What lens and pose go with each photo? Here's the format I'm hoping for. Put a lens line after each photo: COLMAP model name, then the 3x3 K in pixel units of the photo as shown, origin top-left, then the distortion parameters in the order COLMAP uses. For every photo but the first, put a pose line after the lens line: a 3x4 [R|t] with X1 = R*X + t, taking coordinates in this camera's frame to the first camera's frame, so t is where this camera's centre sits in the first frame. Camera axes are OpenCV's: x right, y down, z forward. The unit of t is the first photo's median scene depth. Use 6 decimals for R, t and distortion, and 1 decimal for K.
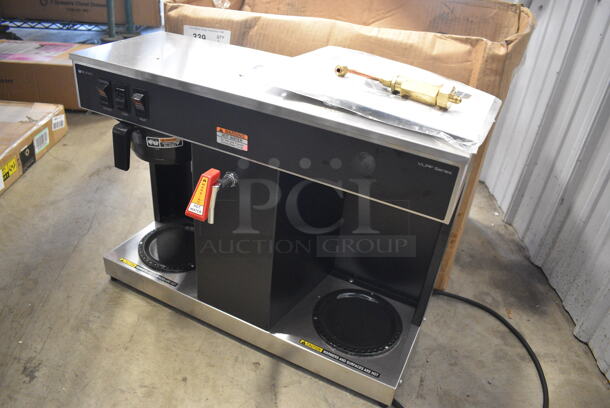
lens RADIAL K [[467.3, 0, 306.3], [0, 467.3, 202.0], [0, 0, 1]] dist [-0.103342, 0.017549]
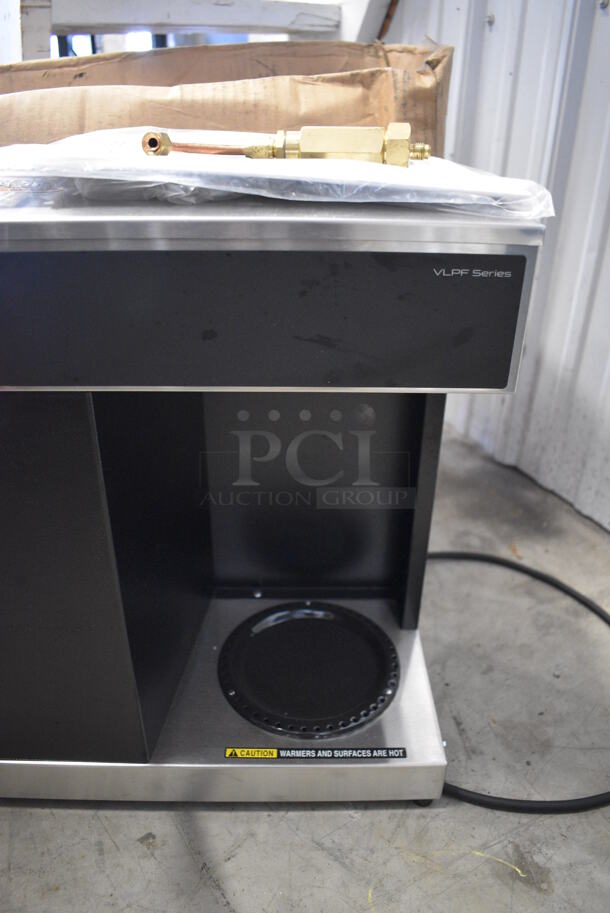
lens RADIAL K [[699.5, 0, 304.2], [0, 699.5, 457.1], [0, 0, 1]] dist [-0.103342, 0.017549]
pose [[0.888791, -0.292306, 0.352999, -0.095129], [0.297753, 0.953800, 0.040118, 0.012824], [-0.348417, 0.069450, 0.934763, 0.299182]]
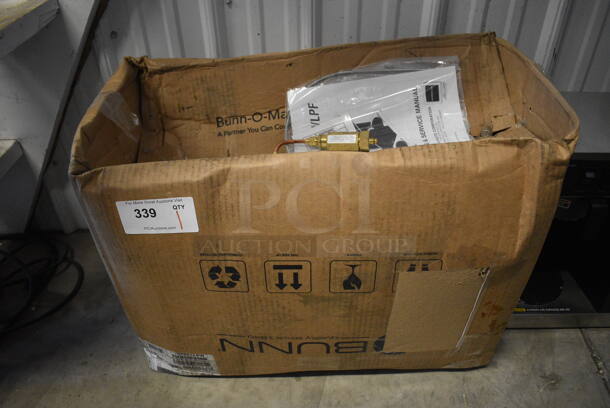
lens RADIAL K [[467.3, 0, 281.3], [0, 467.3, 200.9], [0, 0, 1]] dist [-0.103342, 0.017549]
pose [[0.918396, -0.329472, 0.219082, -0.213485], [0.299371, 0.940678, 0.159695, -0.473844], [-0.258700, -0.081076, 0.962549, 0.308282]]
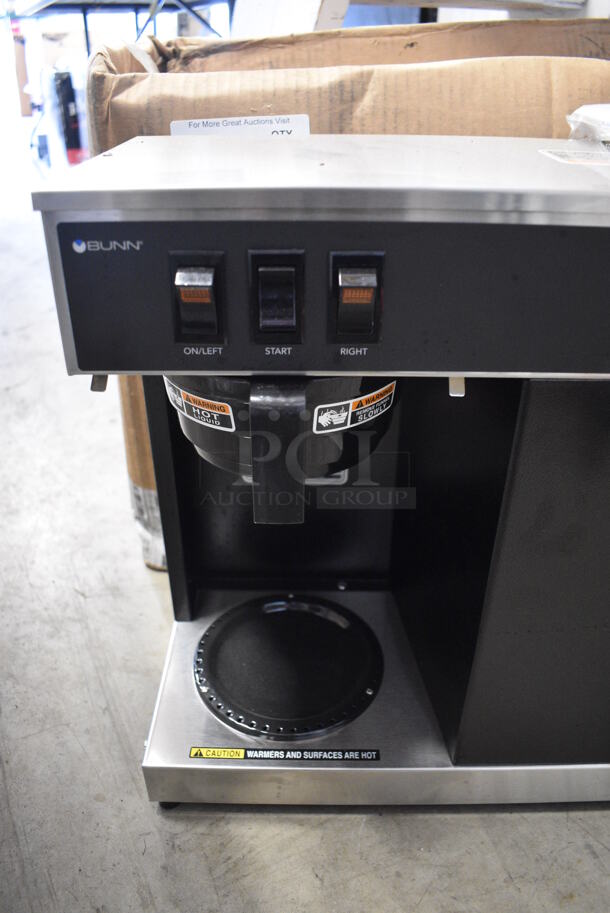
lens RADIAL K [[699.5, 0, 307.9], [0, 699.5, 456.3], [0, 0, 1]] dist [-0.103342, 0.017549]
pose [[0.899411, -0.295119, 0.322435, -0.484845], [0.294042, 0.954308, 0.053249, -0.124845], [-0.323417, 0.046916, 0.945093, 0.480325]]
